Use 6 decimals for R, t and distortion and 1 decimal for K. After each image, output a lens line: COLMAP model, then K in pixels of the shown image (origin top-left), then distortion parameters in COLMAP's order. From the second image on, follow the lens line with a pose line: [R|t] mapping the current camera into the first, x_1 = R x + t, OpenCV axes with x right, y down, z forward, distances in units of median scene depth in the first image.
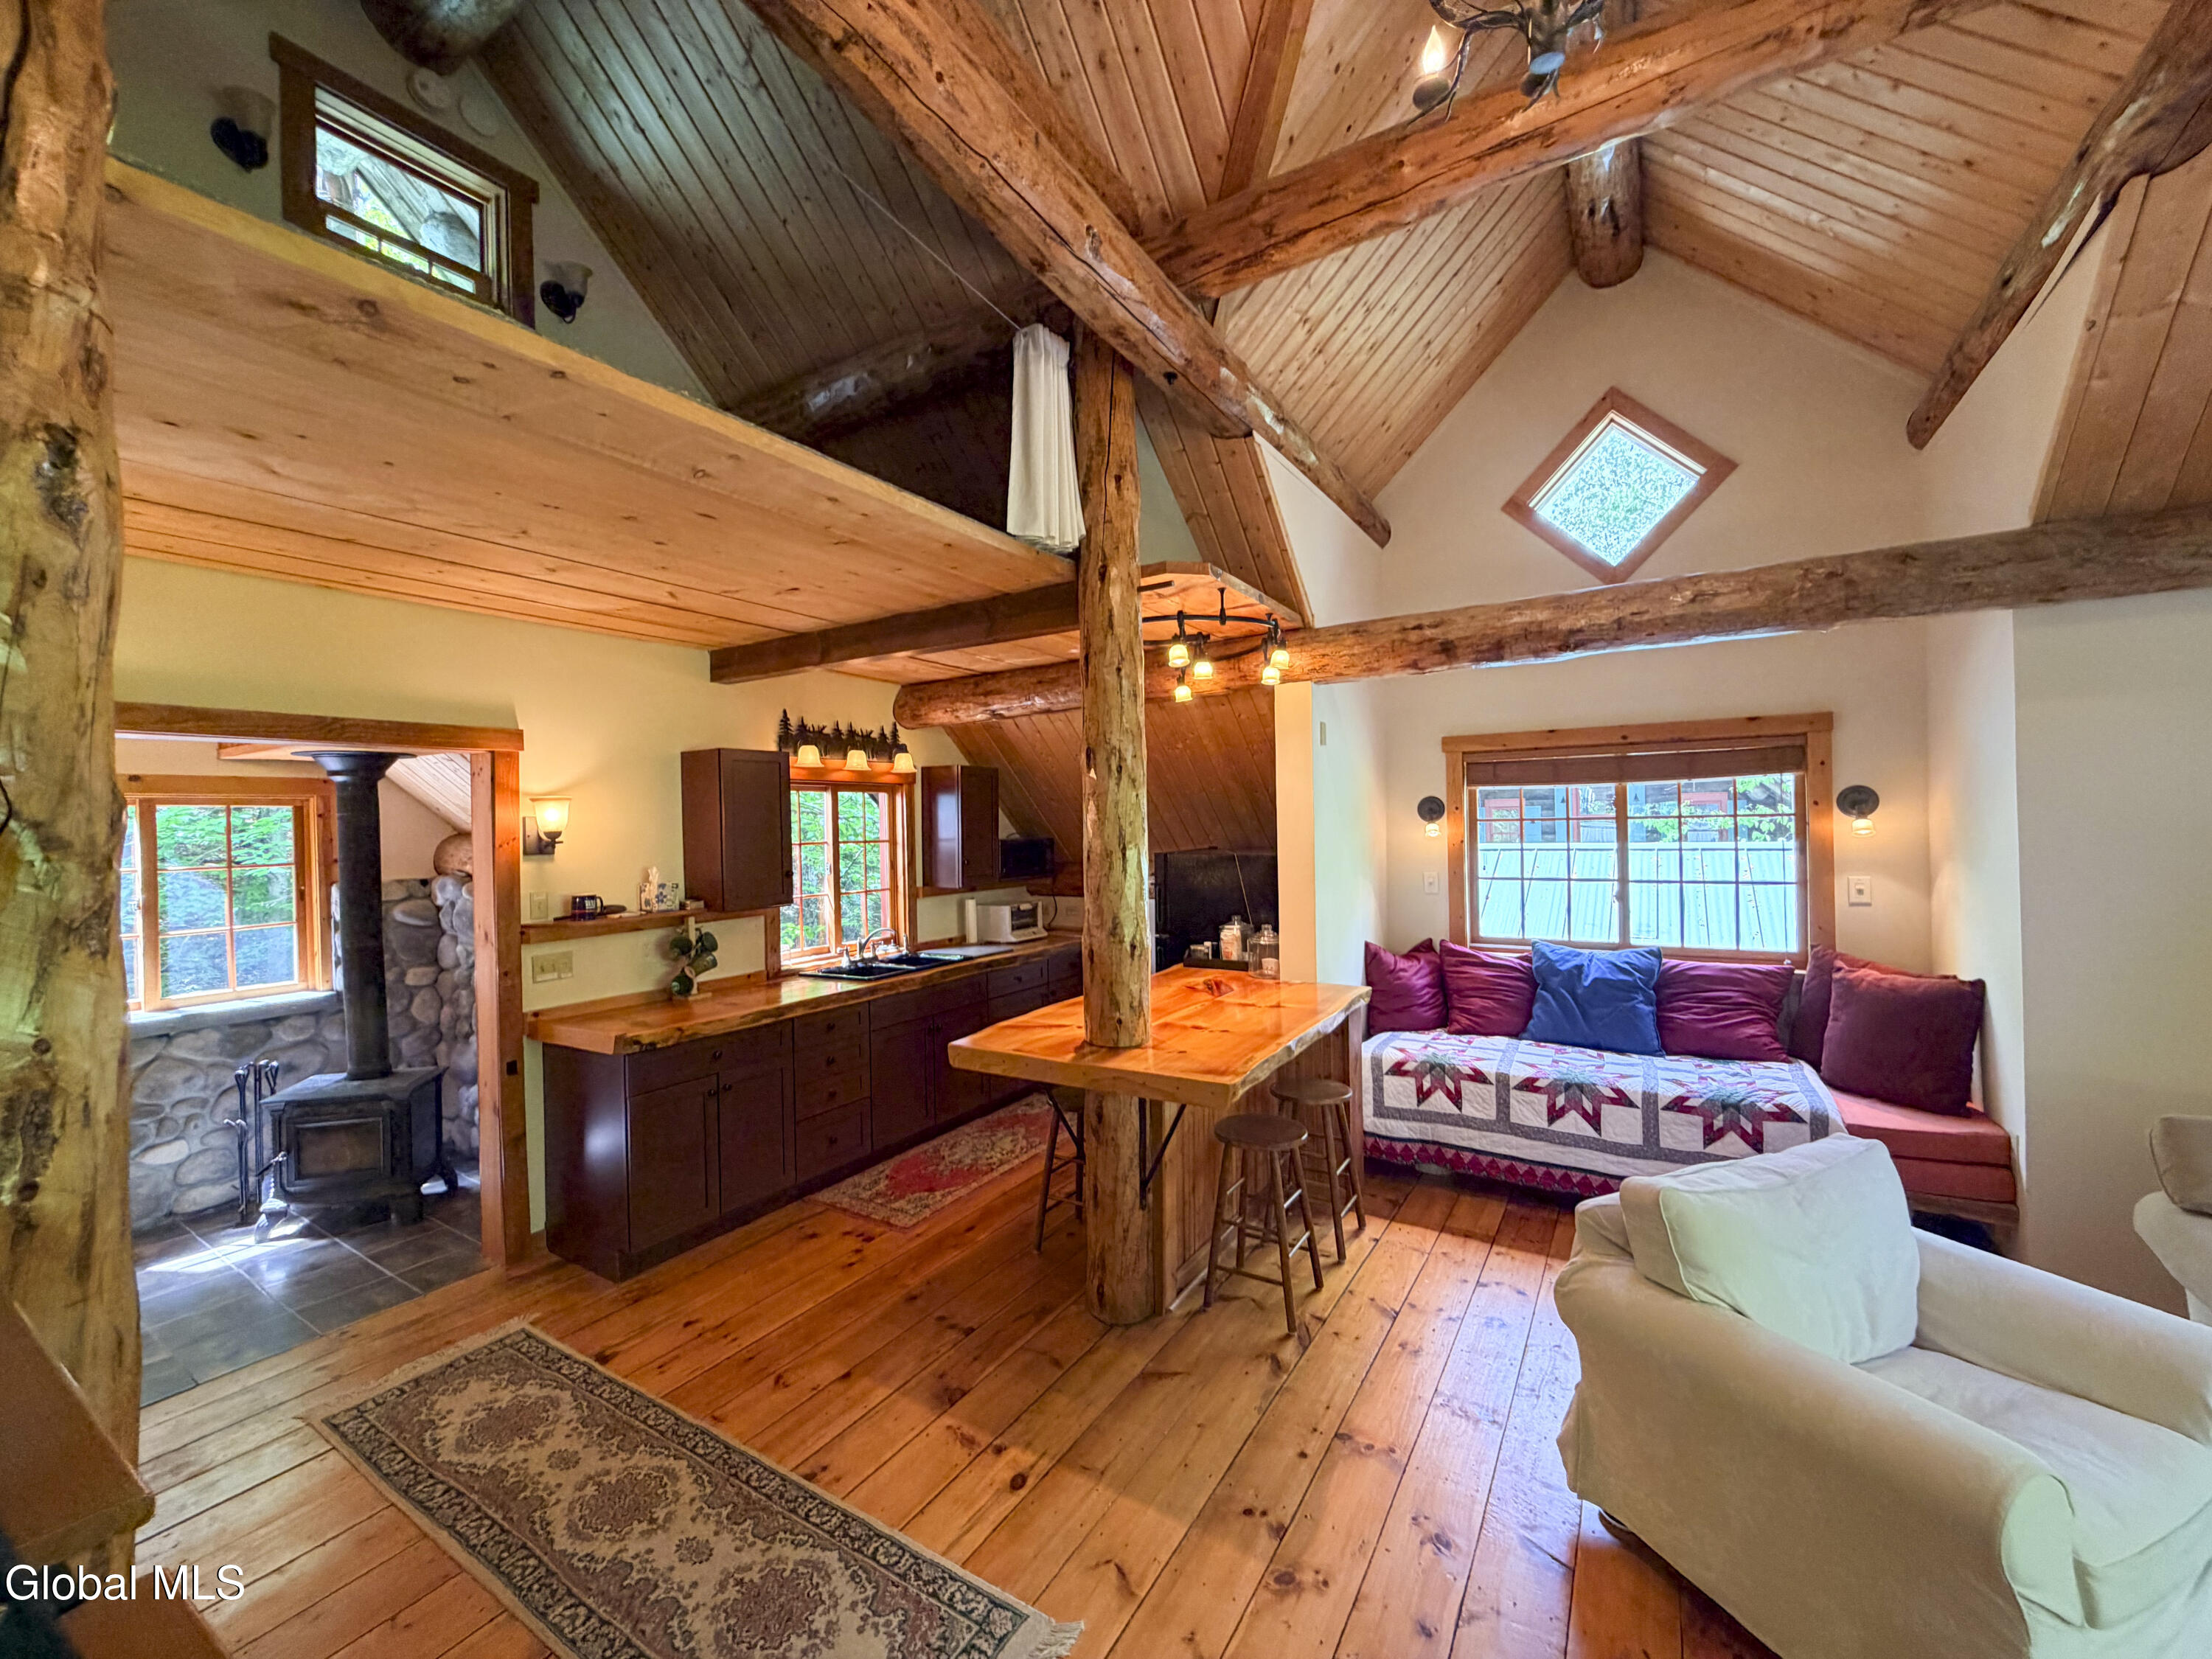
lens RADIAL K [[885.3, 0, 1102.4], [0, 885.3, 828.8], [0, 0, 1]] dist [0.000573, 0.000000]
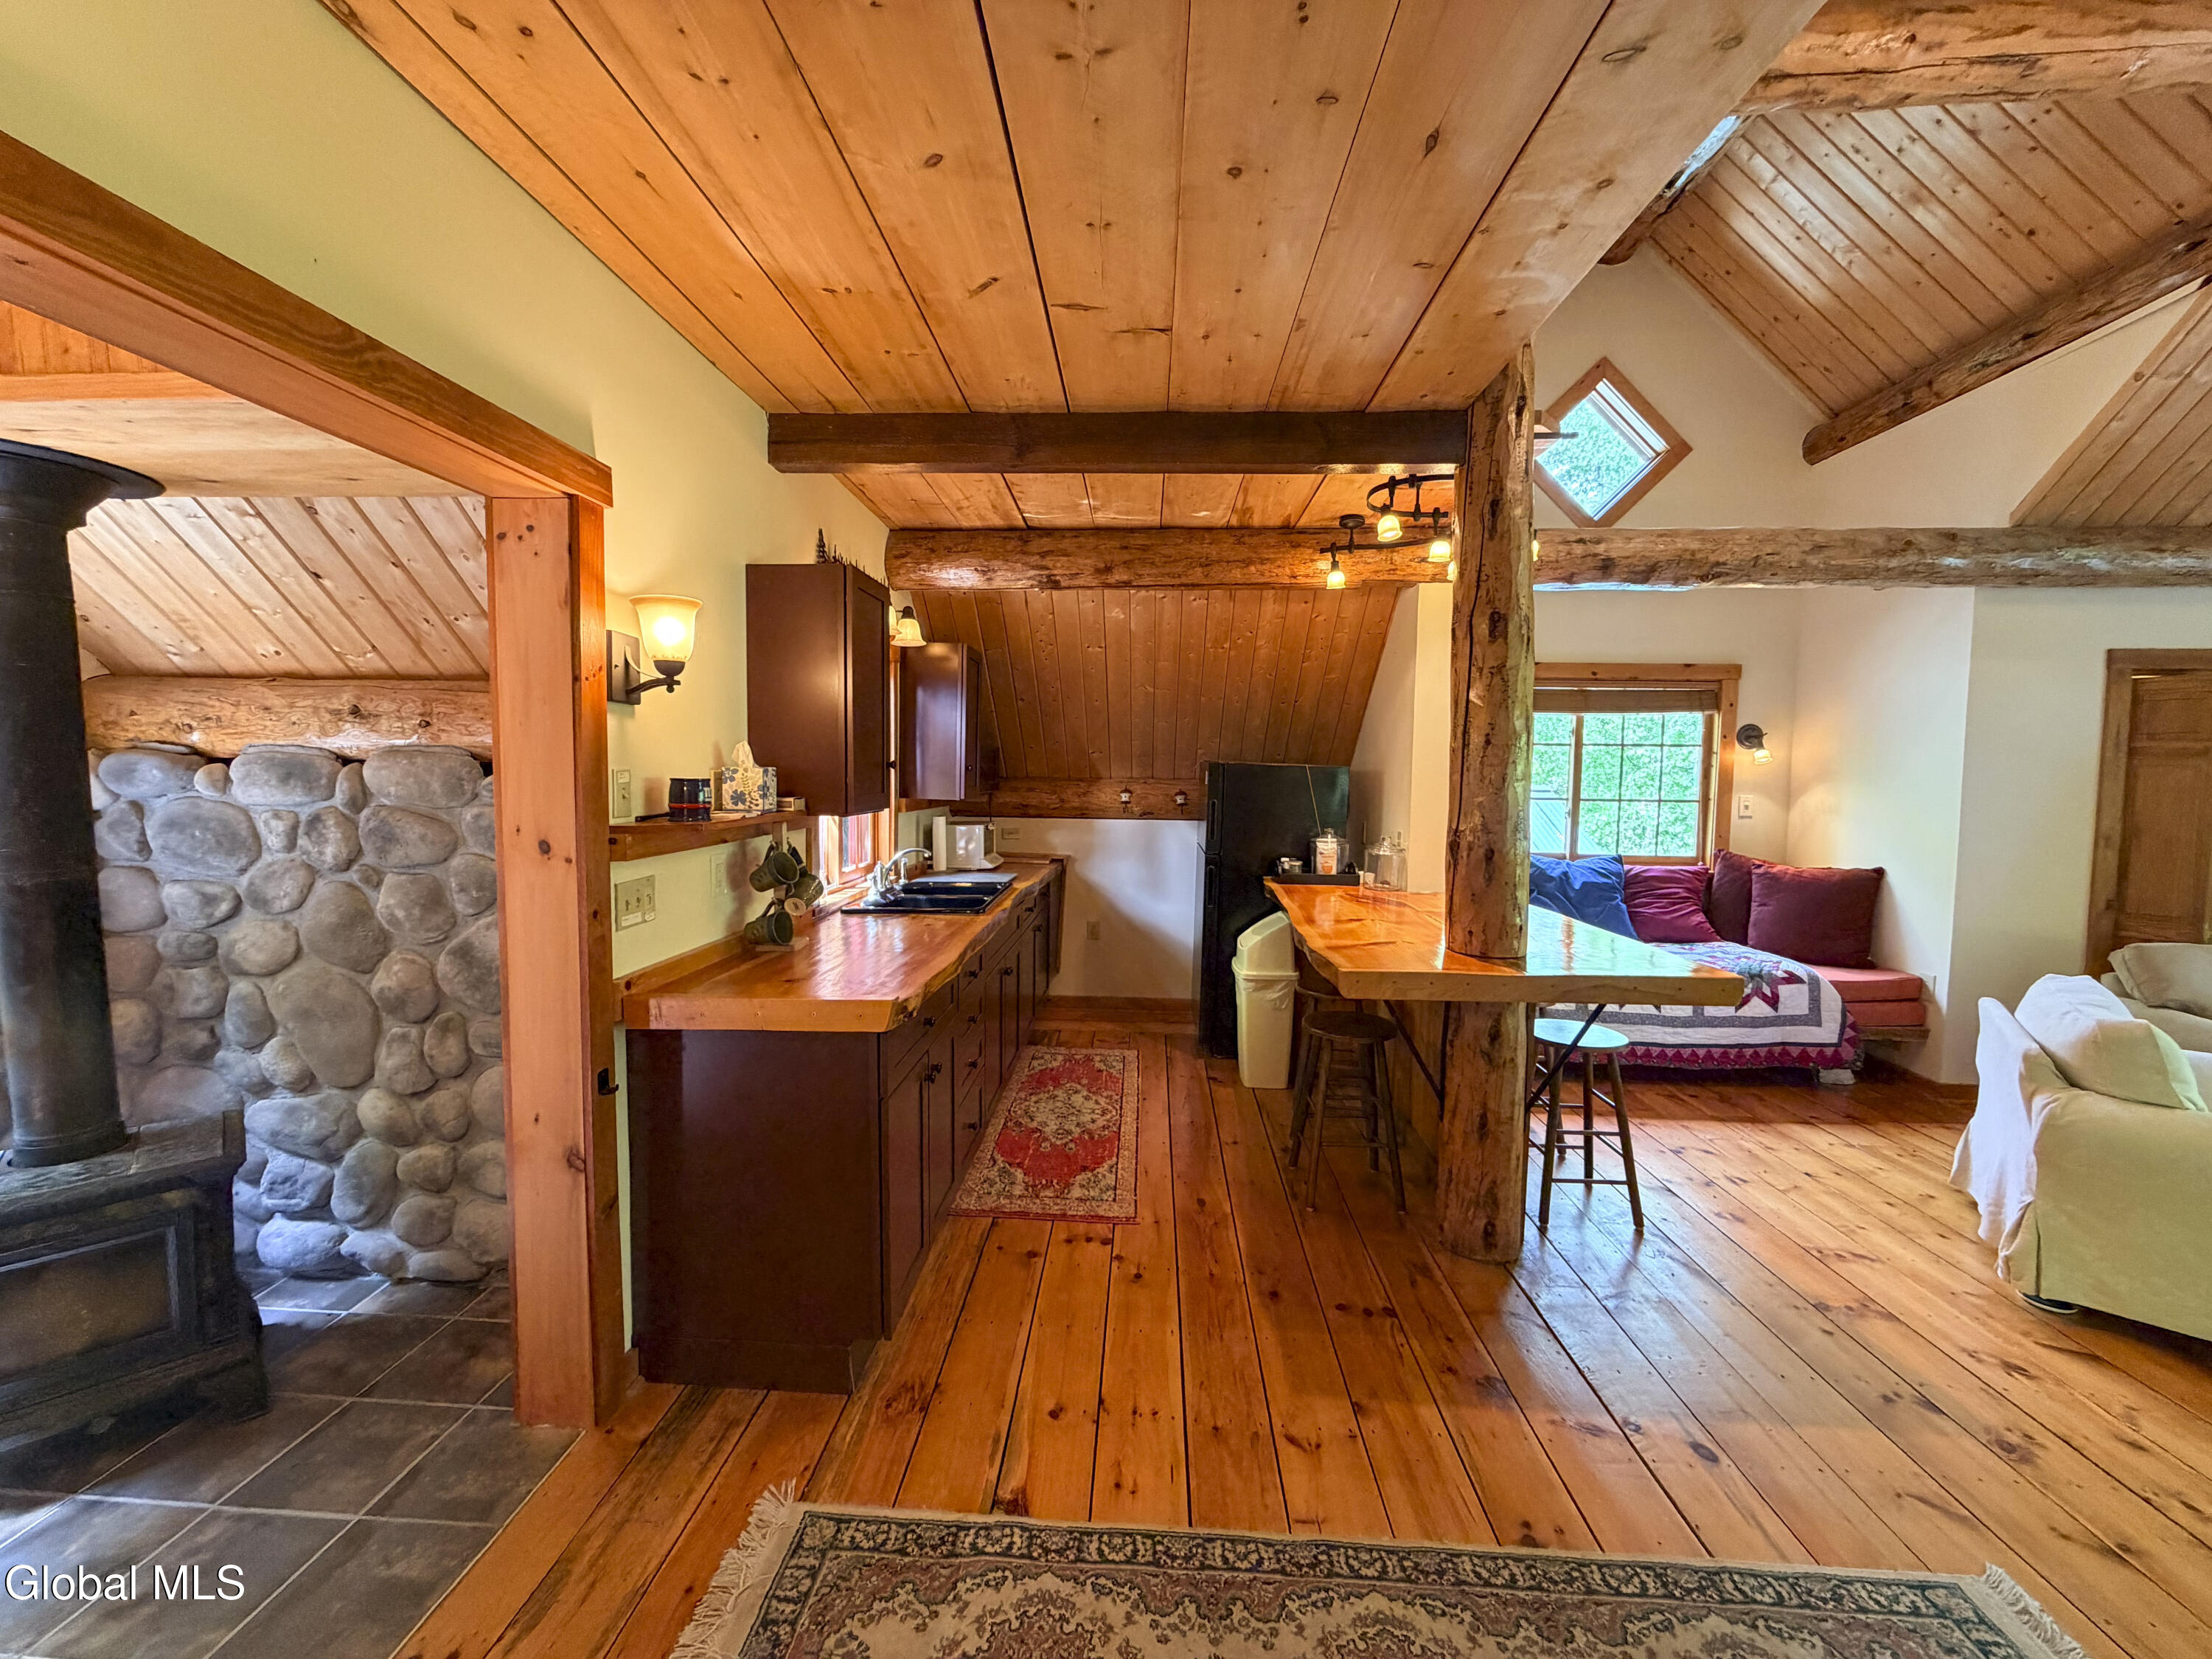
lens RADIAL K [[885.3, 0, 1101.4], [0, 885.3, 828.8], [0, 0, 1]] dist [0.000573, 0.000000]
pose [[0.875234, 0.002091, 0.483696, -0.626555], [-0.030762, 0.998207, 0.051348, 0.069749], [-0.482721, -0.059821, 0.873729, 0.352685]]
